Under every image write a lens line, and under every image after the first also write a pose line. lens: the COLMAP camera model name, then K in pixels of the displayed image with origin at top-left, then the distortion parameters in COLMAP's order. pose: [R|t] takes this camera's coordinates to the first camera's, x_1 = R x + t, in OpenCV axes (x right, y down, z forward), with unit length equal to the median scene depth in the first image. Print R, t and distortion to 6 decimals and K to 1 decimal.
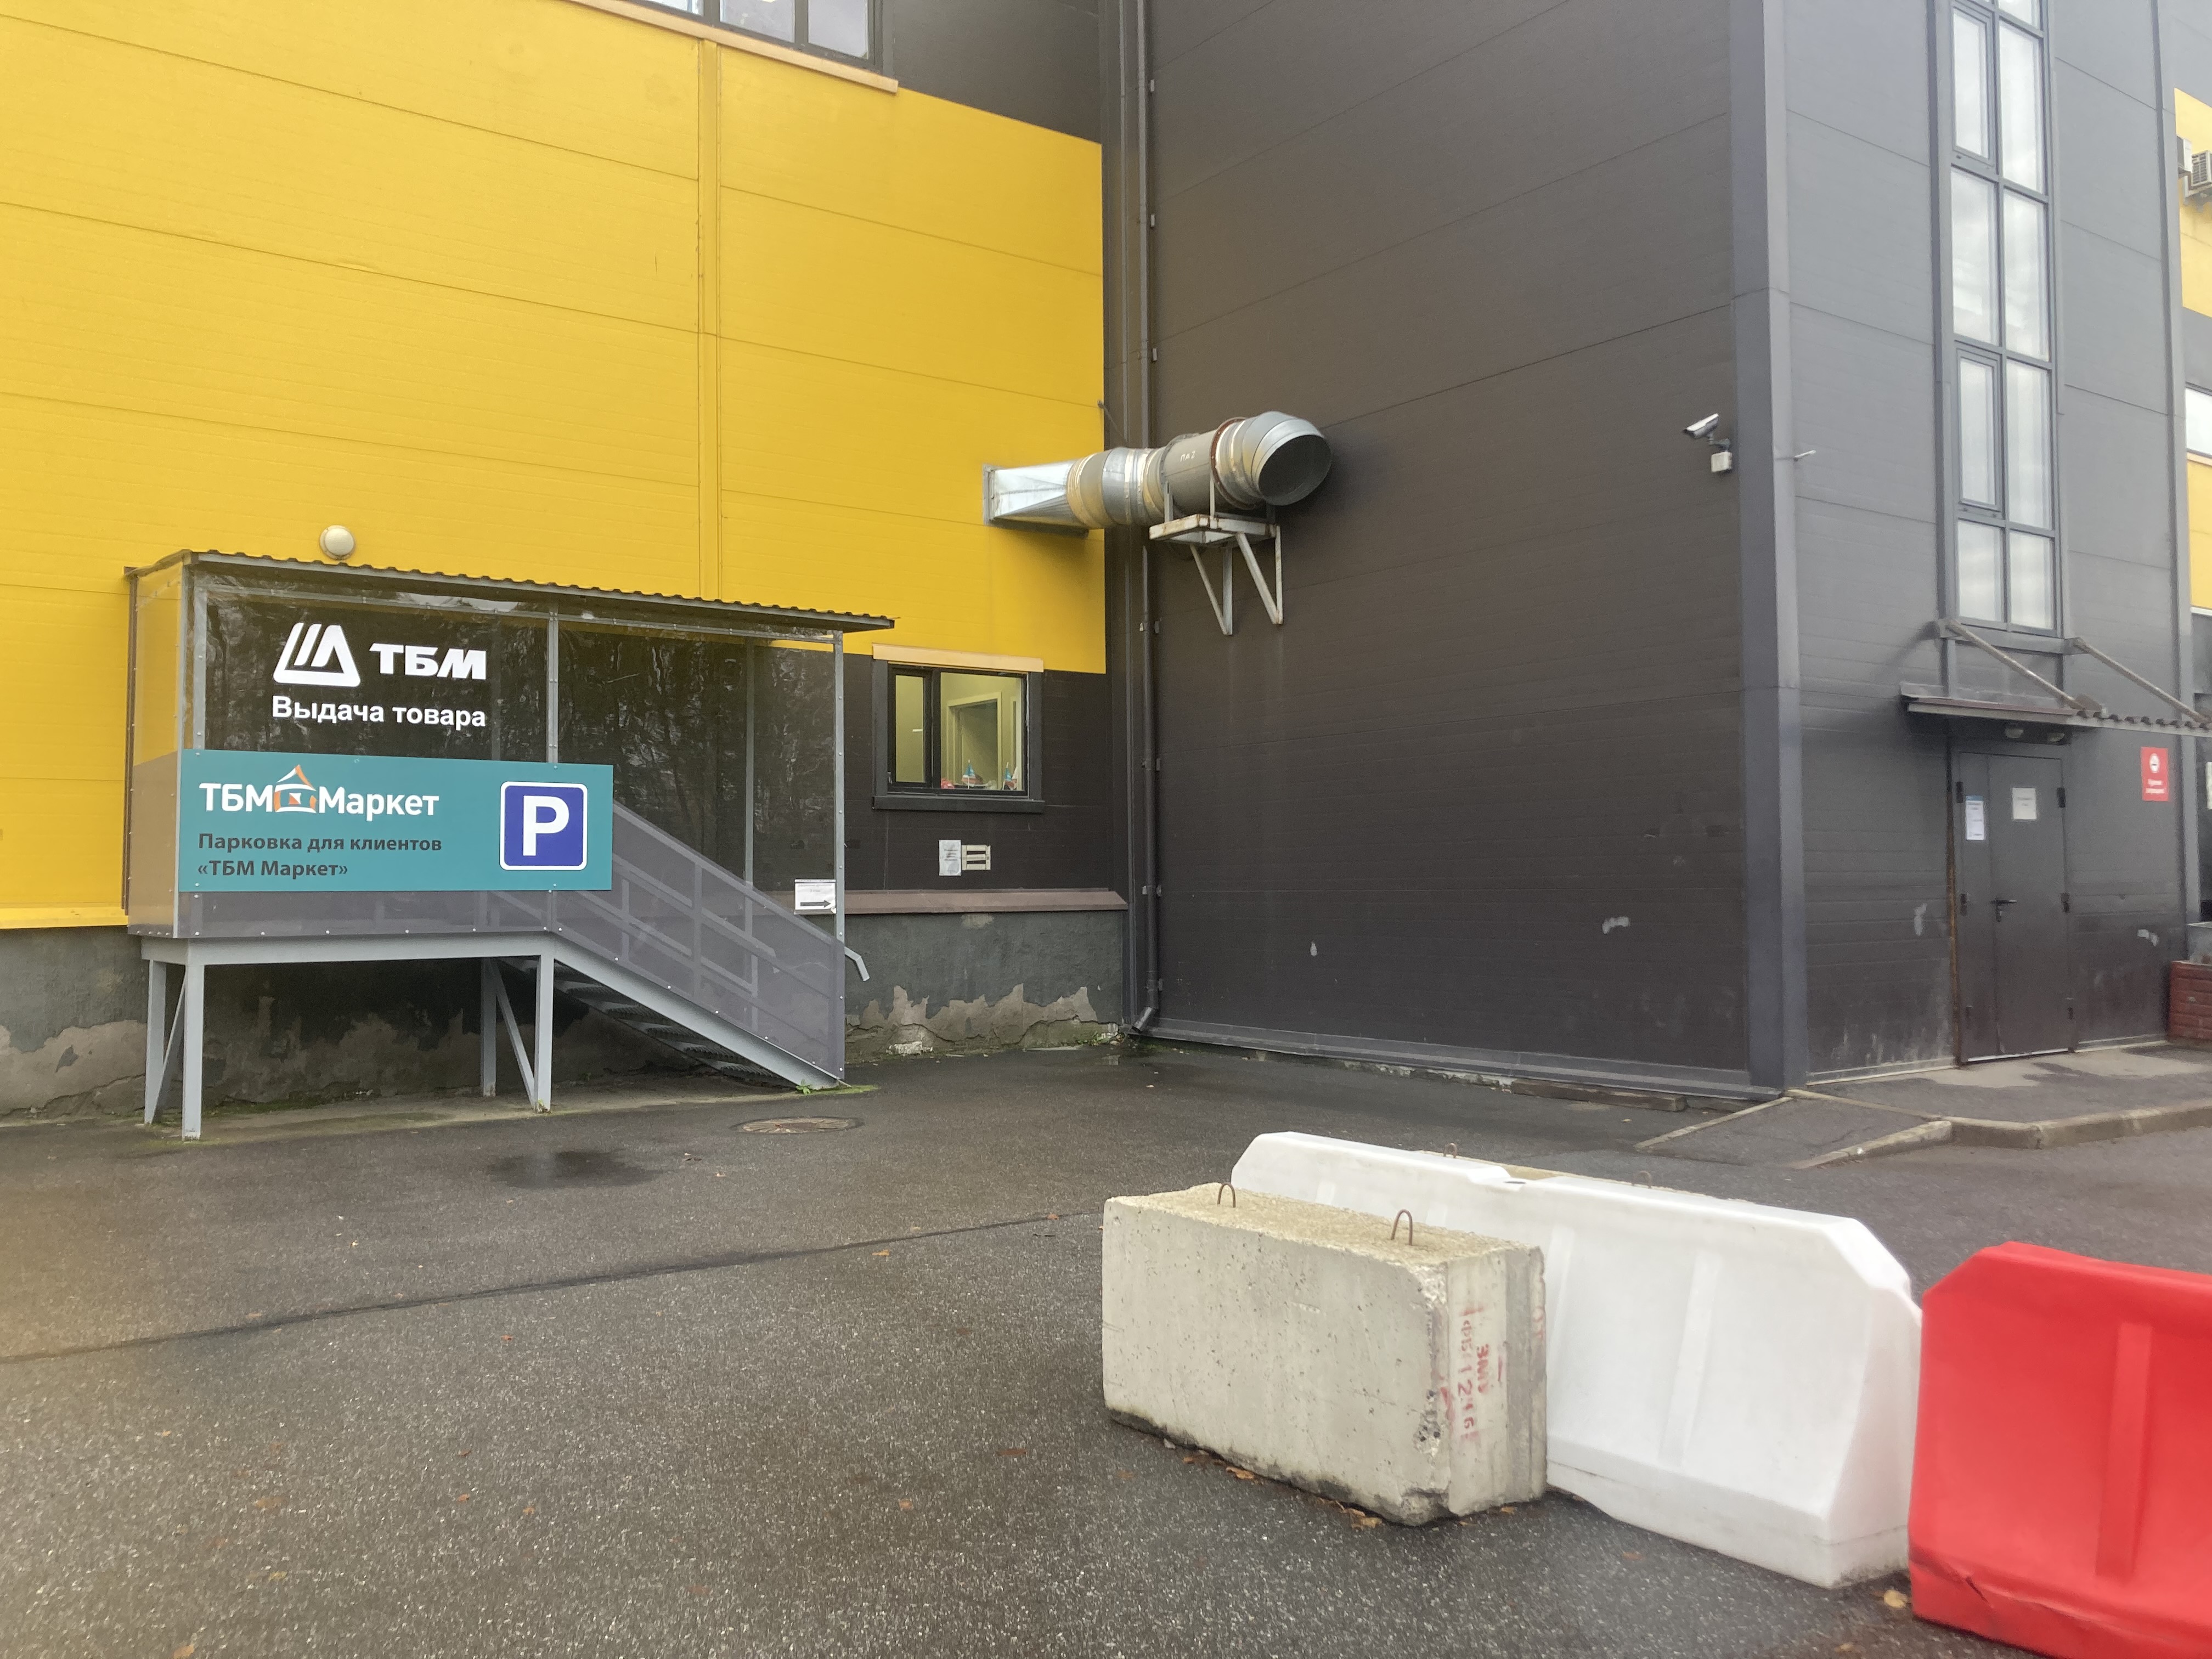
lens RADIAL K [[1804.2, 0, 1109.0], [0, 1804.2, 825.8], [0, 0, 1]] dist [0.032013, -0.015812]
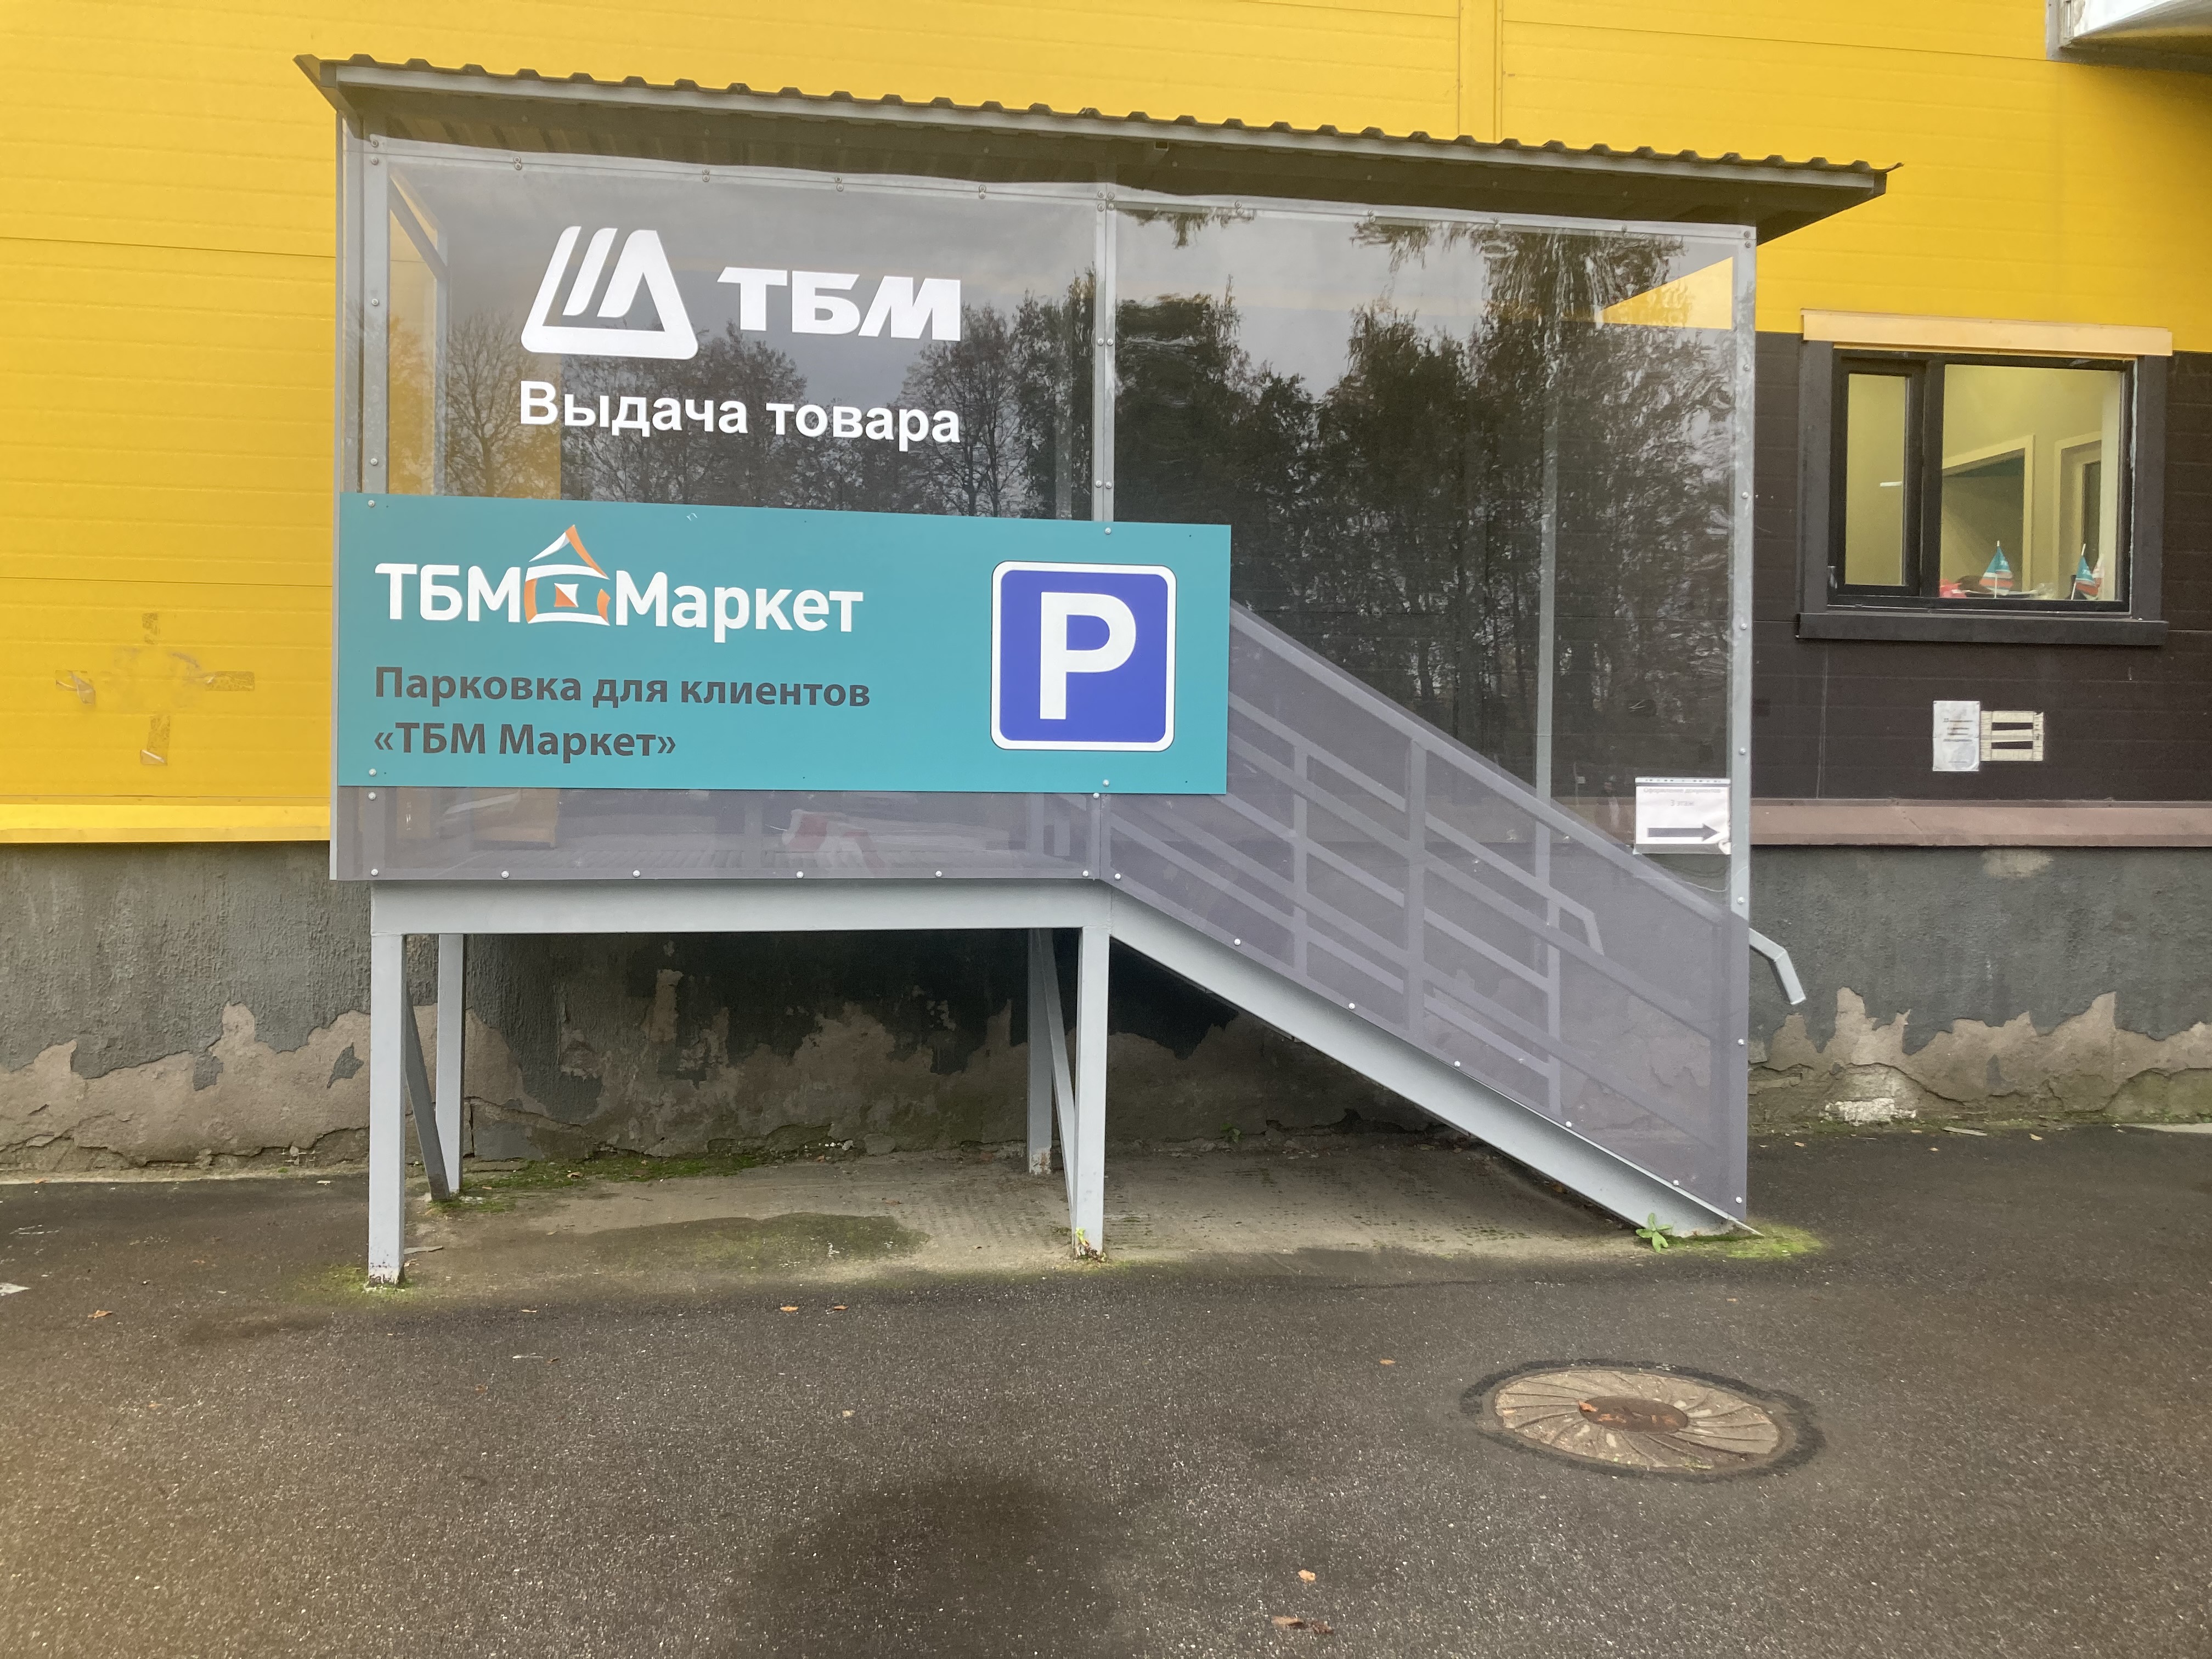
lens RADIAL K [[1804.2, 0, 1063.2], [0, 1804.2, 777.4], [0, 0, 1]] dist [0.032013, -0.015812]
pose [[0.887549, 0.016992, -0.460400, -0.096973], [-0.000129, 0.999329, 0.036633, 0.013760], [0.460713, -0.032454, 0.886956, 0.556917]]
